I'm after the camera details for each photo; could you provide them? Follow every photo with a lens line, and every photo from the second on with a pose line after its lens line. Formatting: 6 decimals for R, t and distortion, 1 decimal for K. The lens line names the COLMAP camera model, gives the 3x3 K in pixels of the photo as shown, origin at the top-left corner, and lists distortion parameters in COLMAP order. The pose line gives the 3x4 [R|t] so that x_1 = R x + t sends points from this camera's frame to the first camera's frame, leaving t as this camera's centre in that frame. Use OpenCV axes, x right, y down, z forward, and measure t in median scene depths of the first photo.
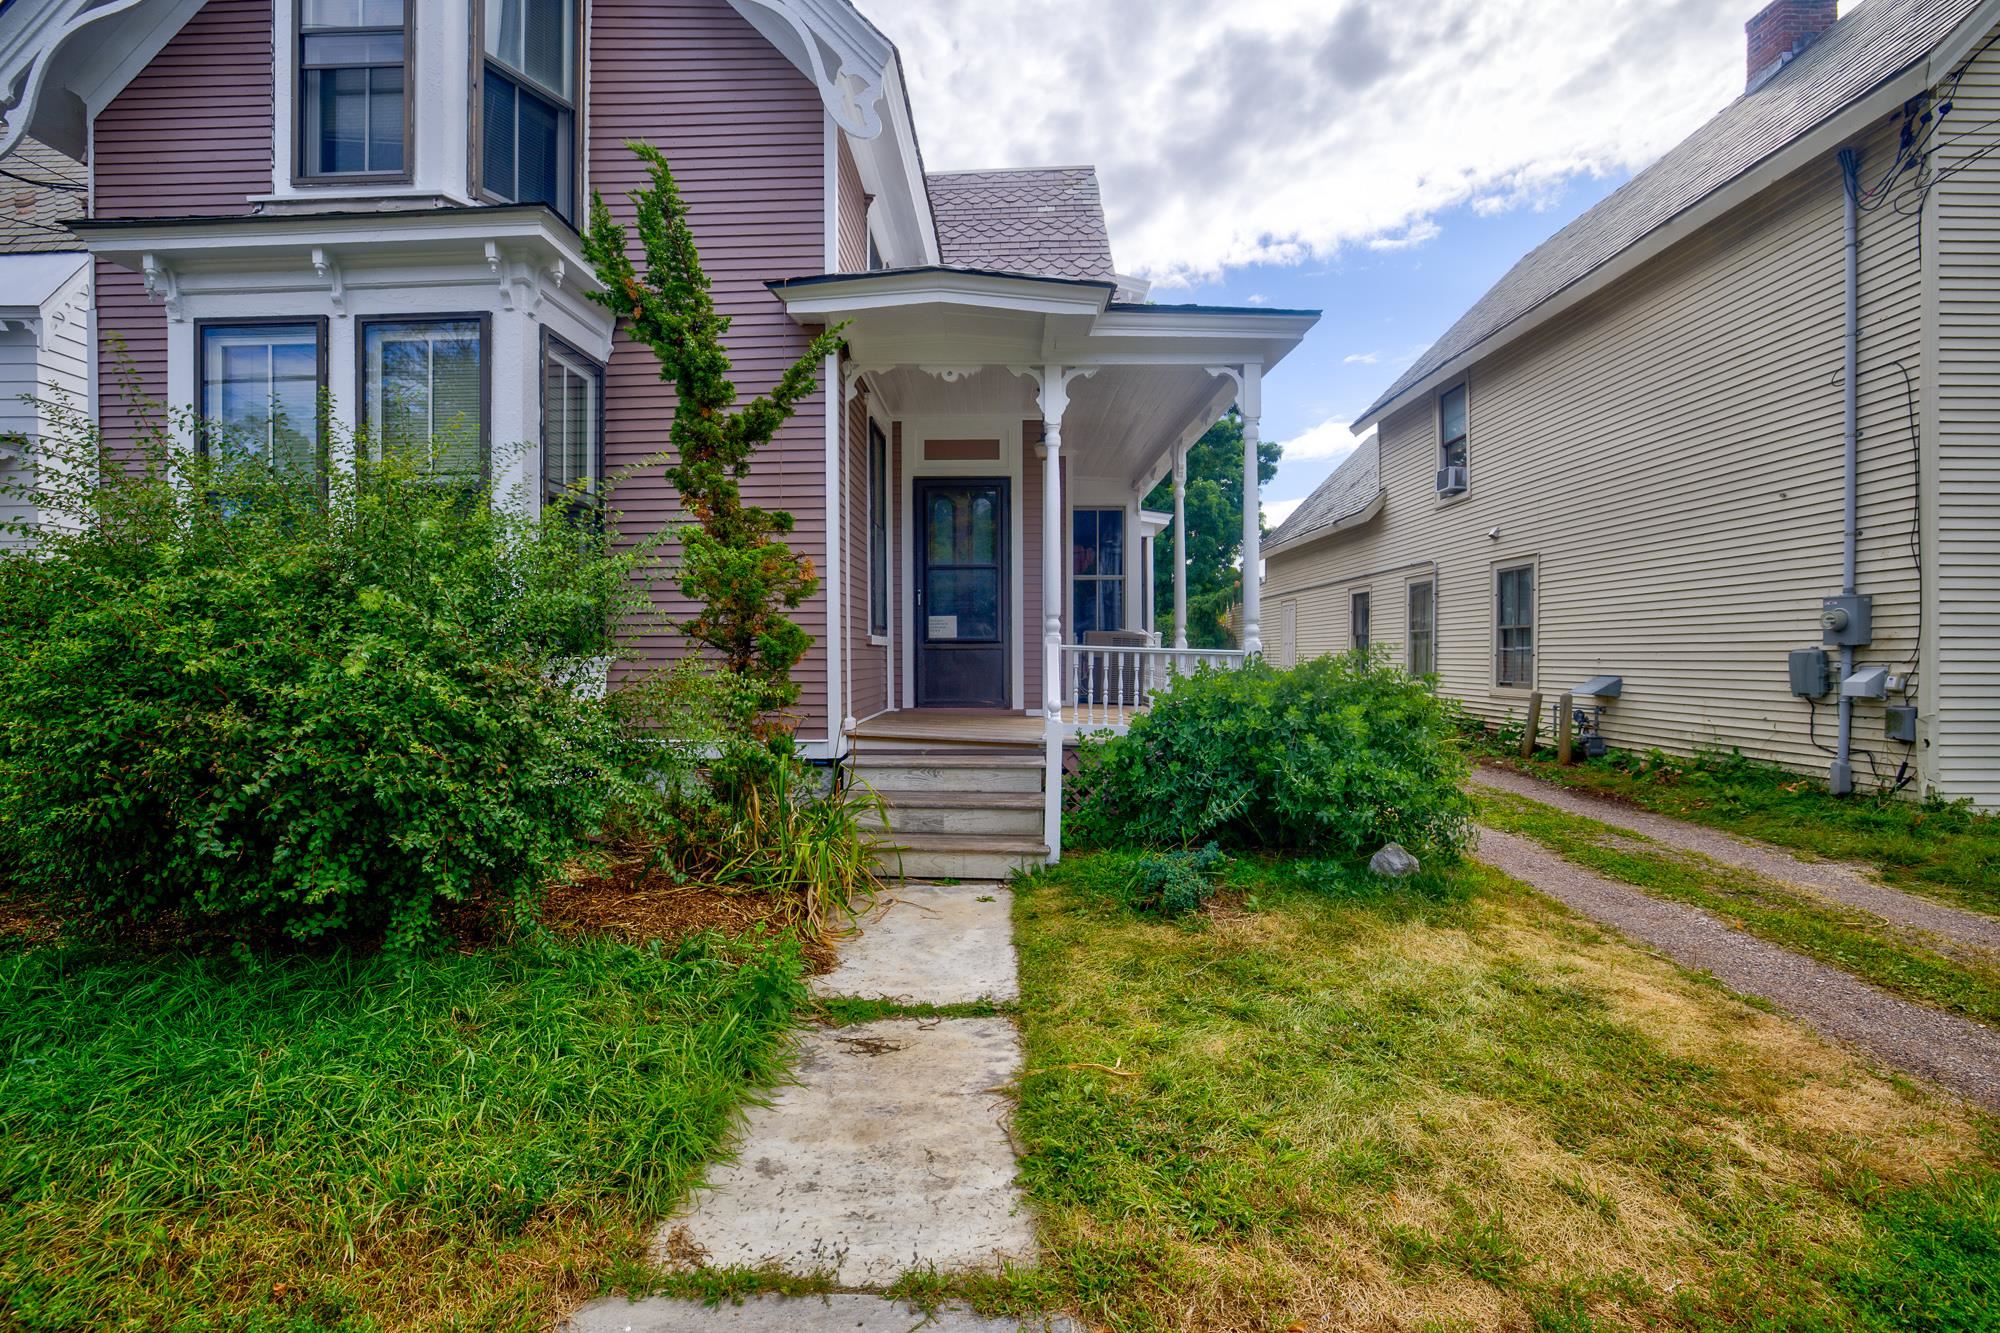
lens RADIAL K [[876.1, 0, 992.0], [0, 876.1, 660.6], [0, 0, 1]] dist [-0.035463, 0.007034]
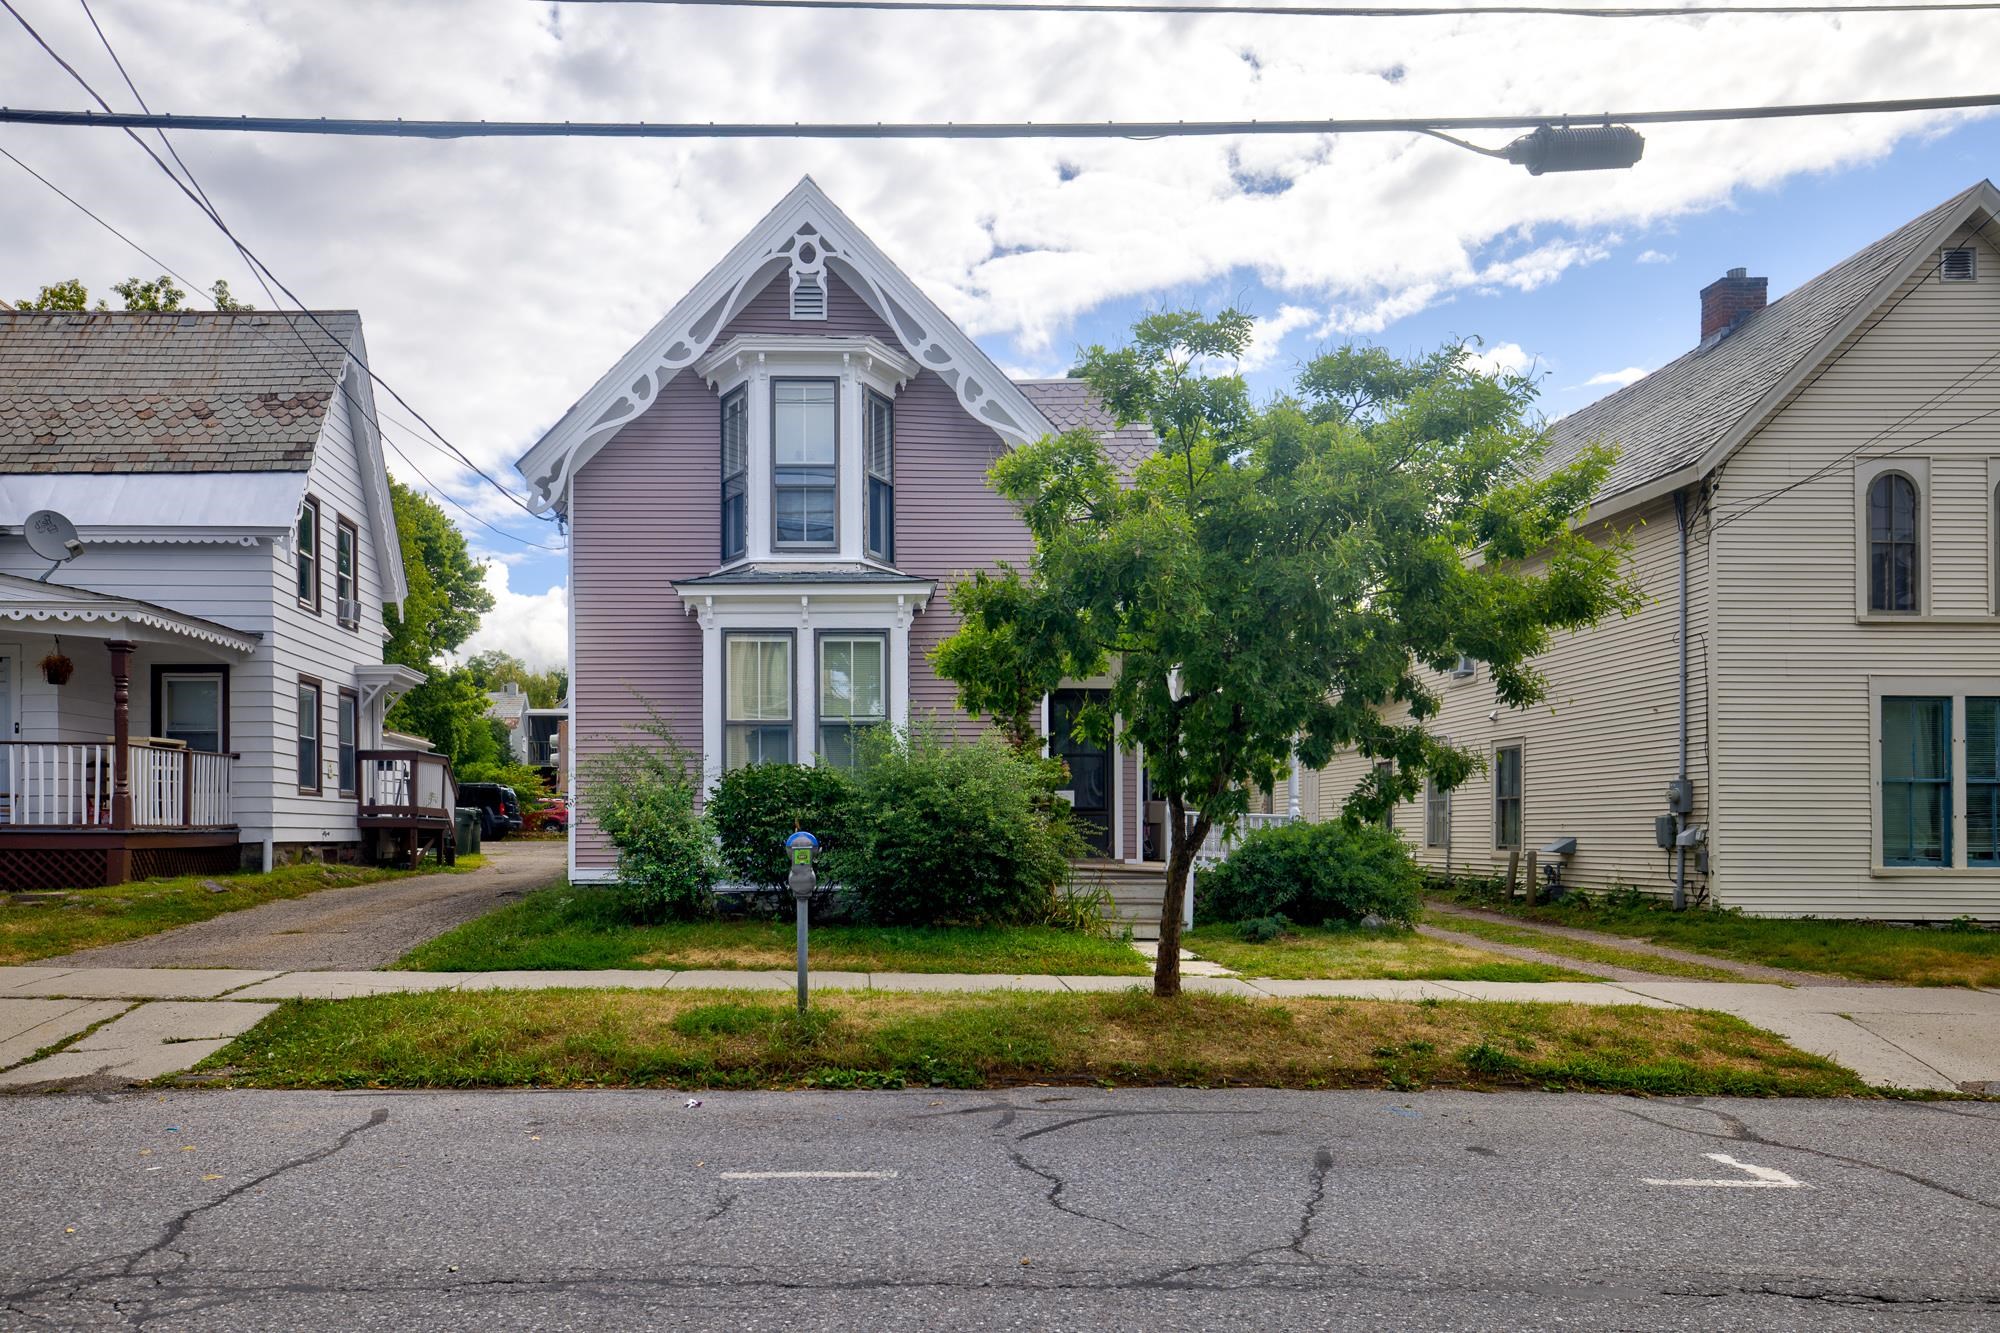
lens RADIAL K [[1504.8, 0, 880.0], [0, 1504.8, 810.6], [0, 0, 1]] dist [0.027427, 0.002729]
pose [[0.998419, 0.002371, 0.056155, -0.596375], [-0.000924, 0.999667, -0.025776, 0.050661], [-0.056198, 0.025683, 0.998089, -1.664723]]
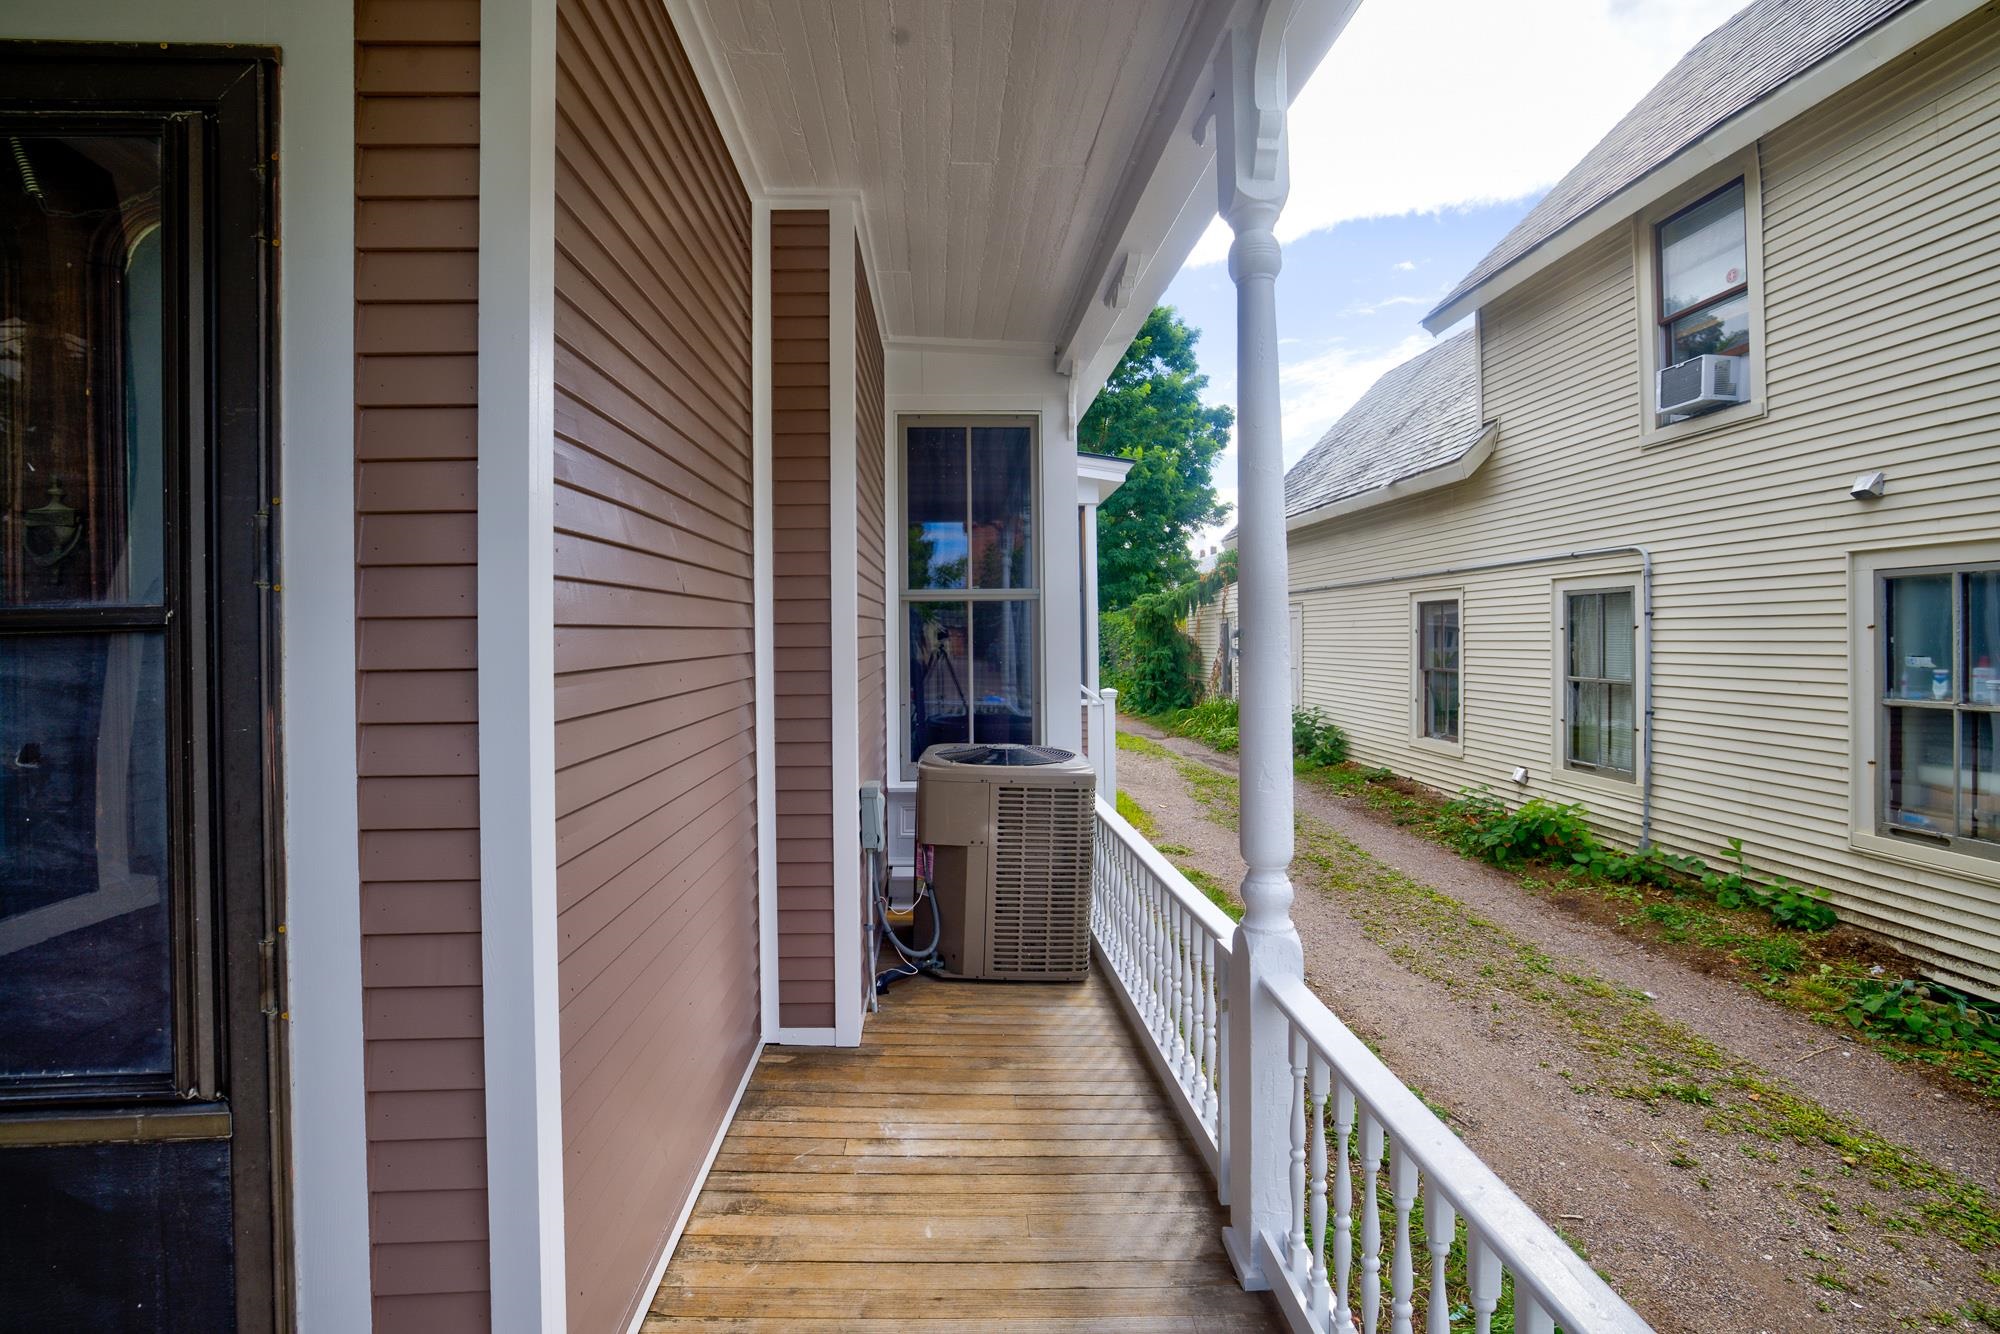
lens RADIAL K [[876.1, 0, 975.2], [0, 876.1, 639.7], [0, 0, 1]] dist [-0.035463, 0.007034]
pose [[0.998356, -0.009142, 0.056586, 0.177977], [0.009538, 0.999932, -0.006735, -0.127886], [-0.056521, 0.007264, 0.998375, 1.072964]]
